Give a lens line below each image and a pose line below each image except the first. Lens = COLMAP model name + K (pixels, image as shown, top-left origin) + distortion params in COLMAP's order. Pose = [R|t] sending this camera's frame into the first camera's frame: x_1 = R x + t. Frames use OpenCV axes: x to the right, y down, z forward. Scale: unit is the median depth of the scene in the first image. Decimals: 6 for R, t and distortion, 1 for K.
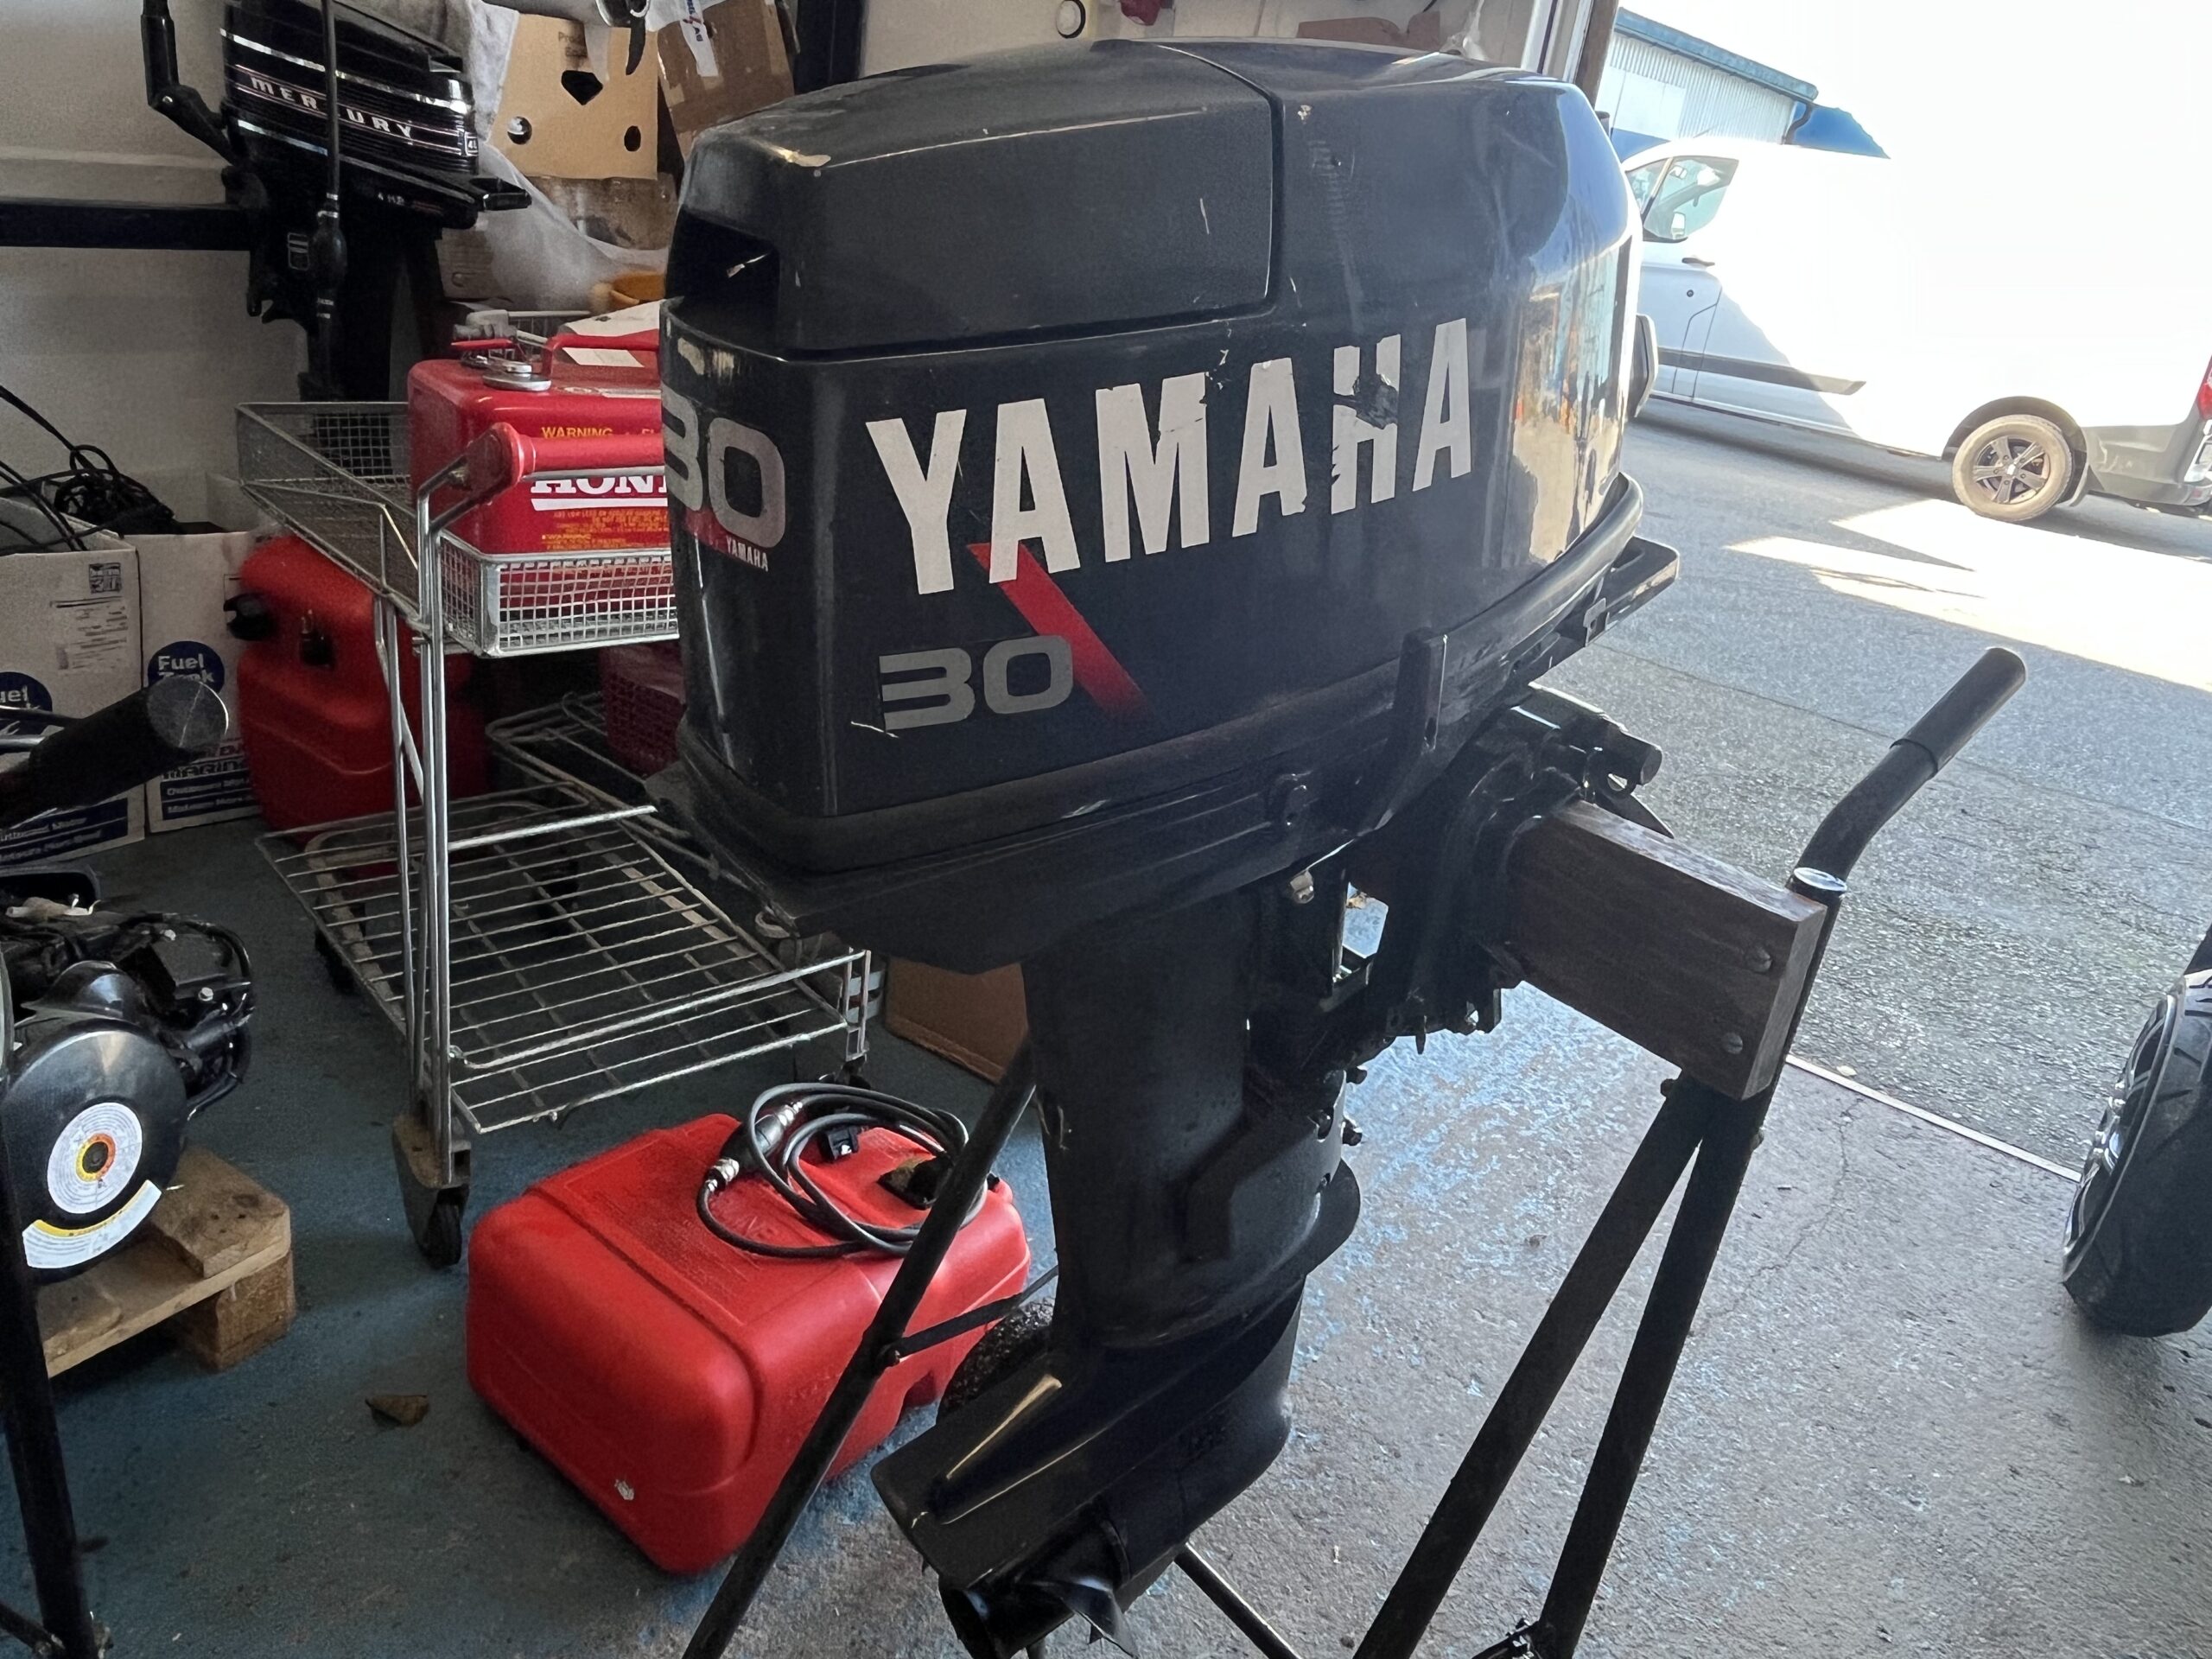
lens RADIAL K [[1572.2, 0, 1106.0], [0, 1572.2, 829.5], [0, 0, 1]] dist [-0.002854, -0.002407]
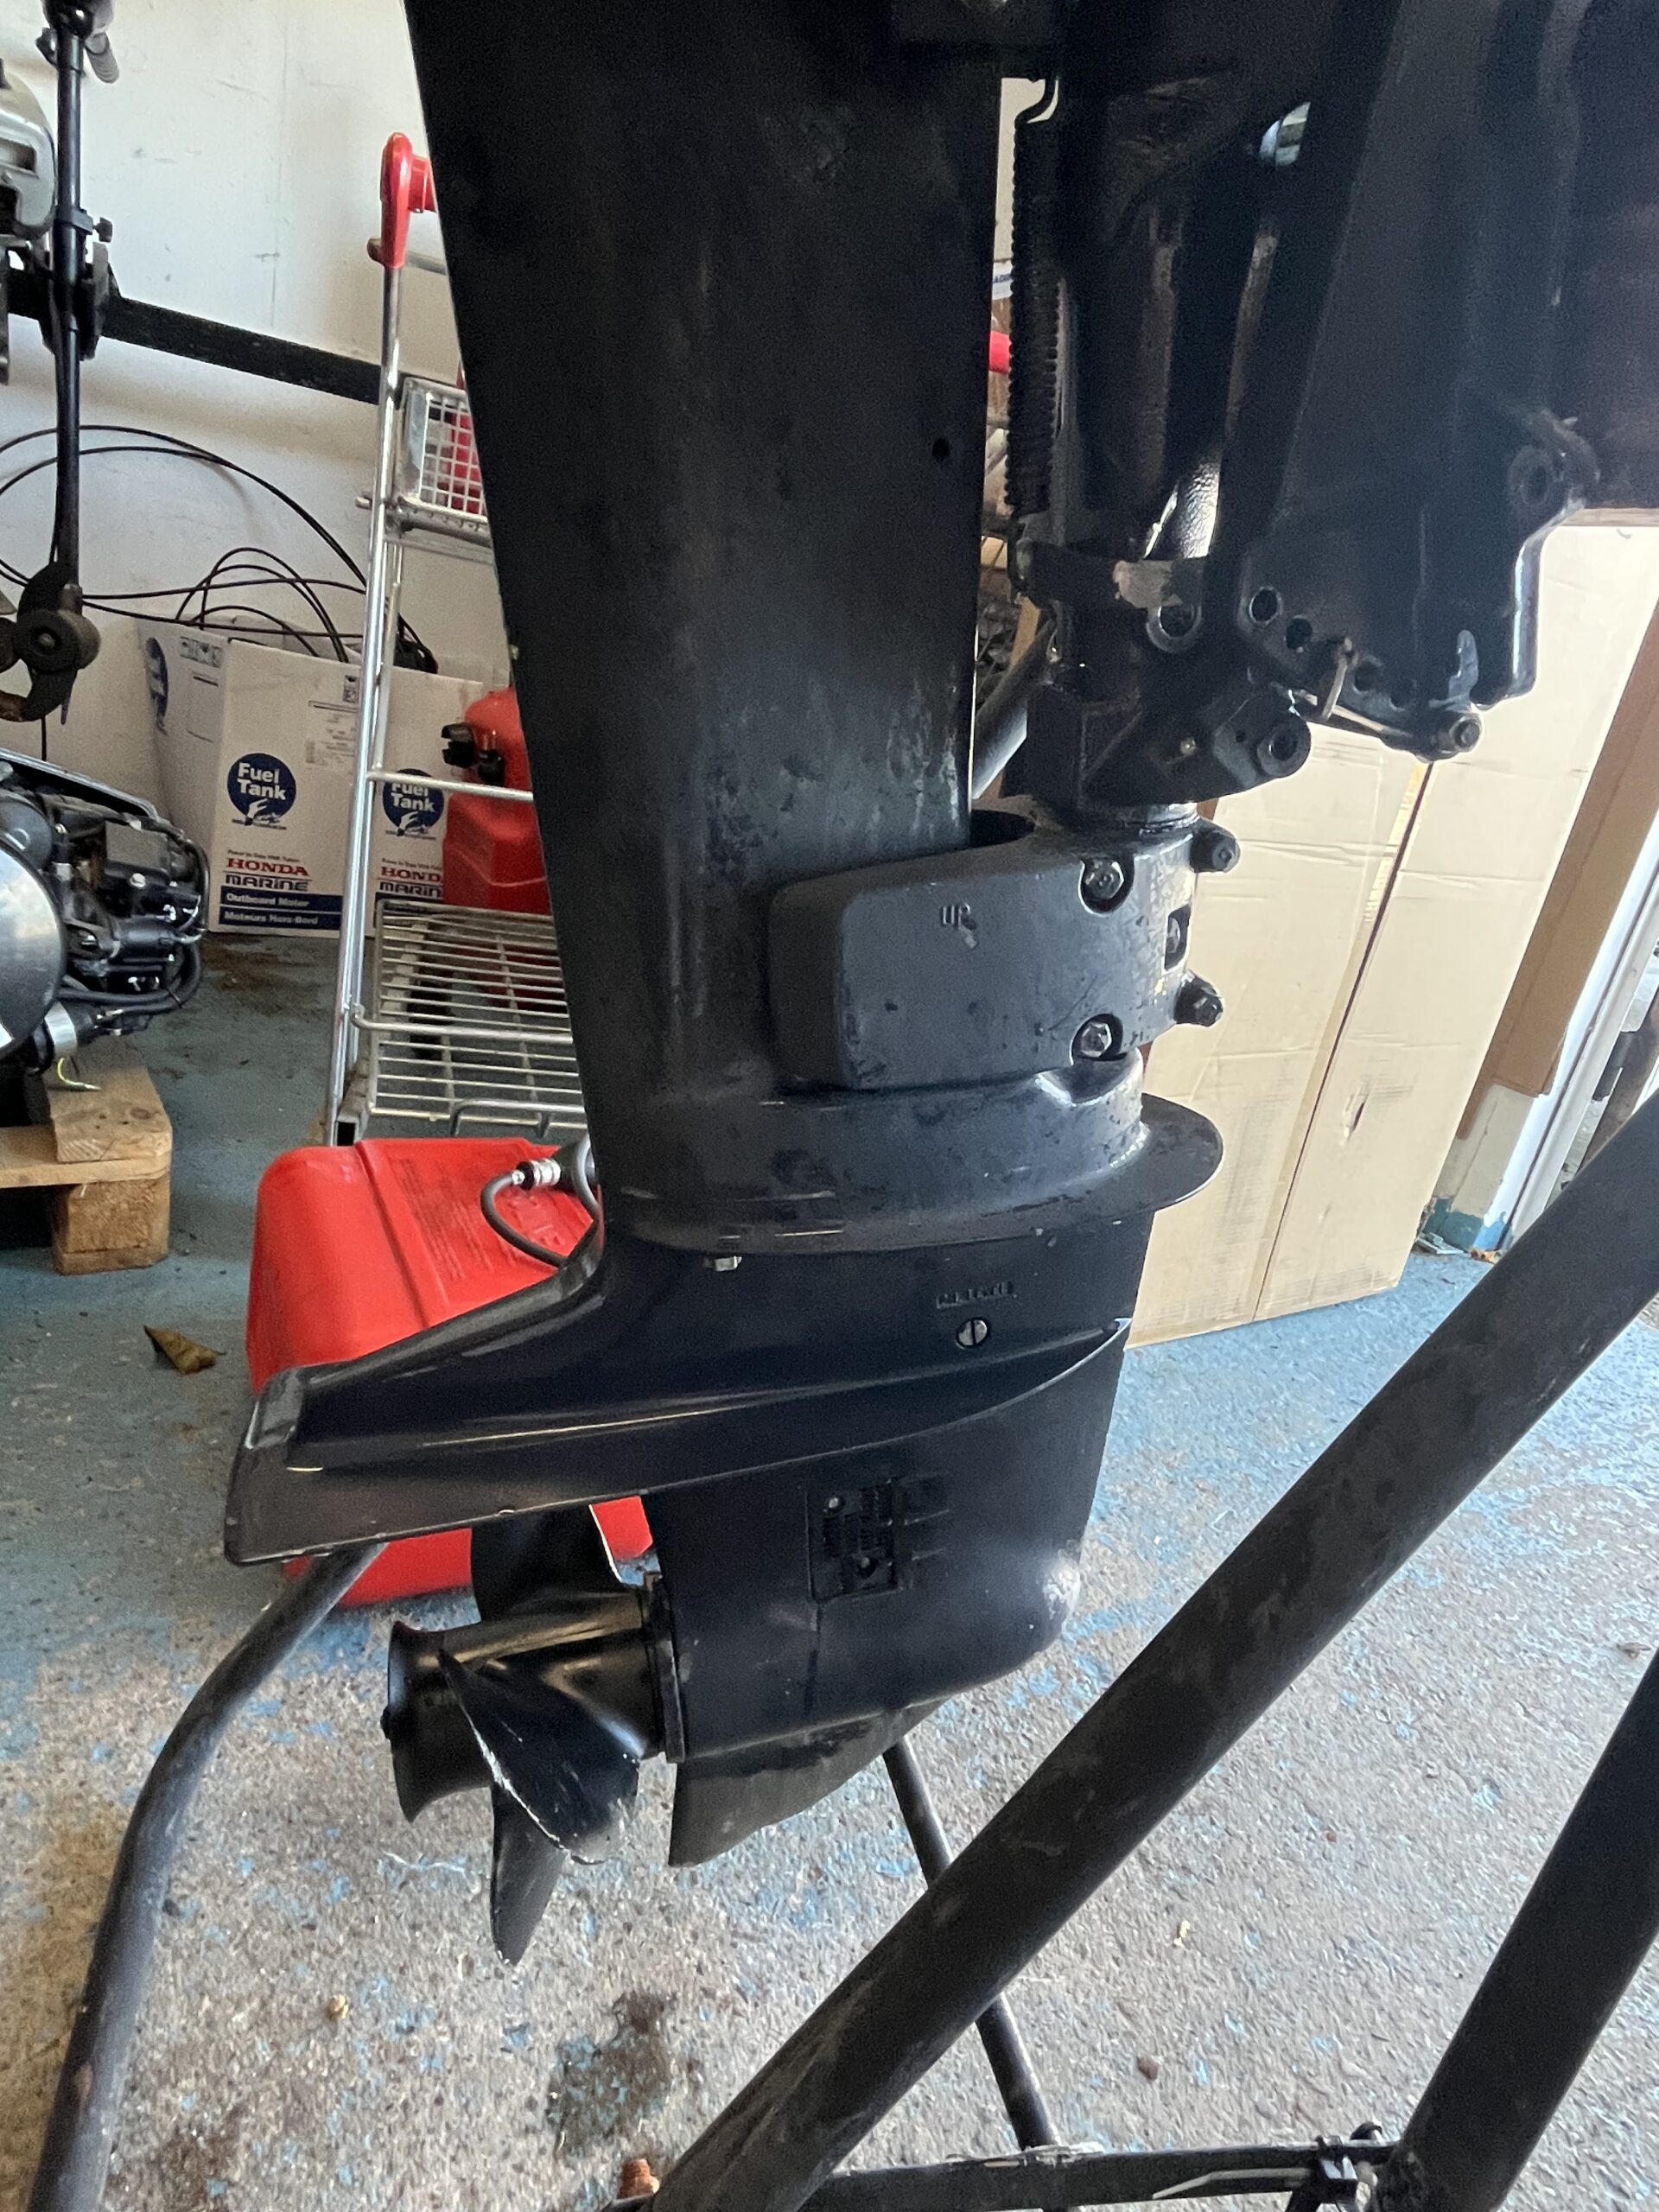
lens RADIAL K [[1320.5, 0, 829.5], [0, 1320.5, 1106.0], [0, 0, 1]] dist [-0.004840, -0.000730]
pose [[0.914457, 0.188265, -0.358224, 0.132089], [-0.226473, 0.971678, -0.067464, 0.180214], [0.335377, 0.142821, 0.931195, 0.357919]]
